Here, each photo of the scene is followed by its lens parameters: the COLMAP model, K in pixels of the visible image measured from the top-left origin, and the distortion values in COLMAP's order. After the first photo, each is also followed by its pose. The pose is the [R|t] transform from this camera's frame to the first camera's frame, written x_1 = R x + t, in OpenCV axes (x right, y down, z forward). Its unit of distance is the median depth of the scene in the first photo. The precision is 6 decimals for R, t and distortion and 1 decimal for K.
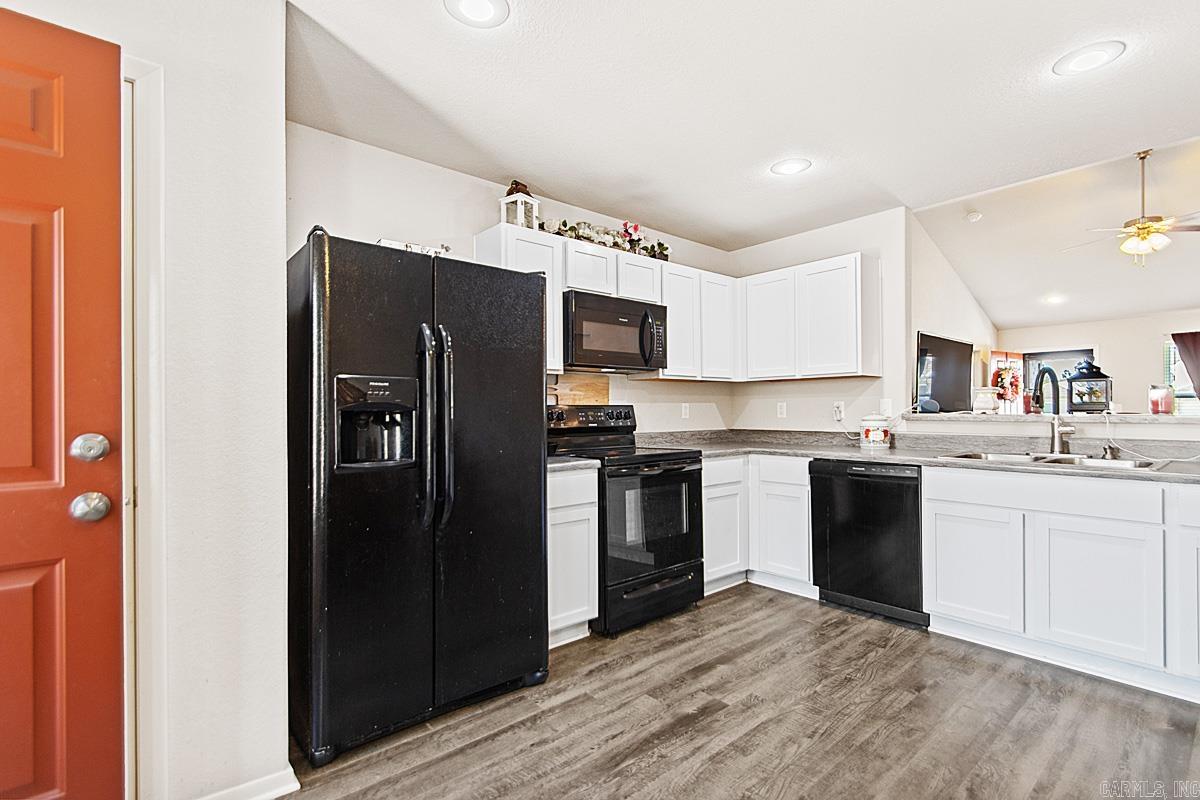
lens RADIAL K [[570.1, 0, 600.2], [0, 570.1, 406.6], [0, 0, 1]] dist [-0.001695, -0.000731]
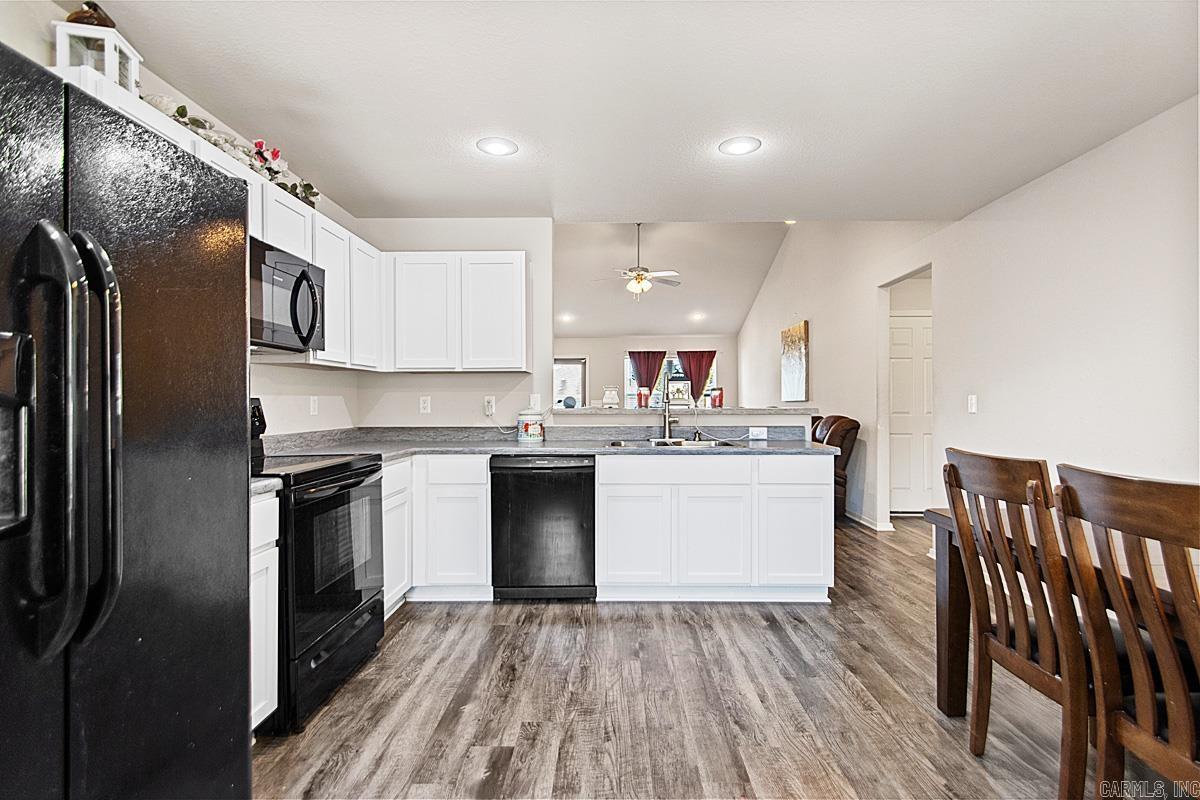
lens RADIAL K [[566.1, 0, 618.6], [0, 566.1, 400.0], [0, 0, 1]] dist [0.017653, -0.013510]
pose [[0.646445, 0.006350, 0.762934, -0.248844], [-0.005459, 0.999978, -0.003698, 0.000016], [-0.762941, -0.001775, 0.646465, 0.240158]]
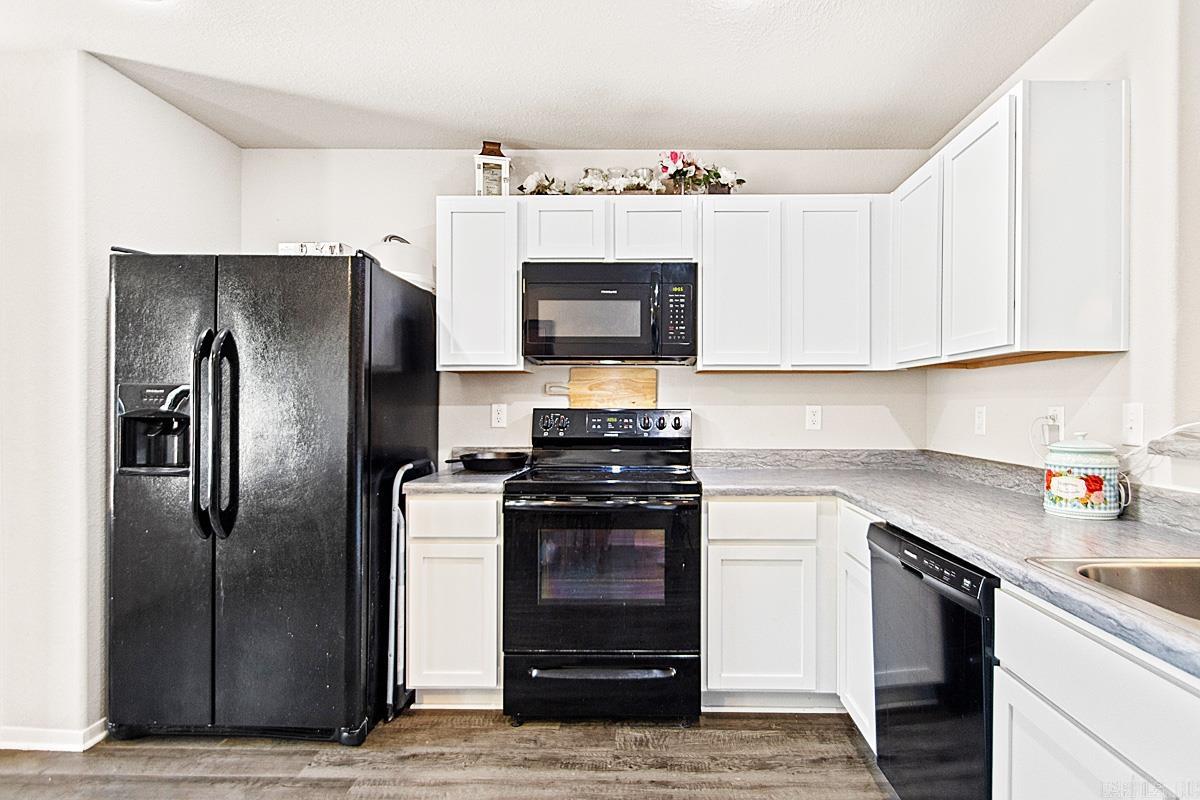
lens RADIAL K [[601.4, 0, 634.0], [0, 601.4, 407.3], [0, 0, 1]] dist [0.017865, -0.016063]
pose [[0.744923, 0.011687, -0.667048, 0.636016], [-0.003168, 0.999897, 0.013980, -0.018618], [0.667143, -0.008301, 0.744884, 0.500284]]
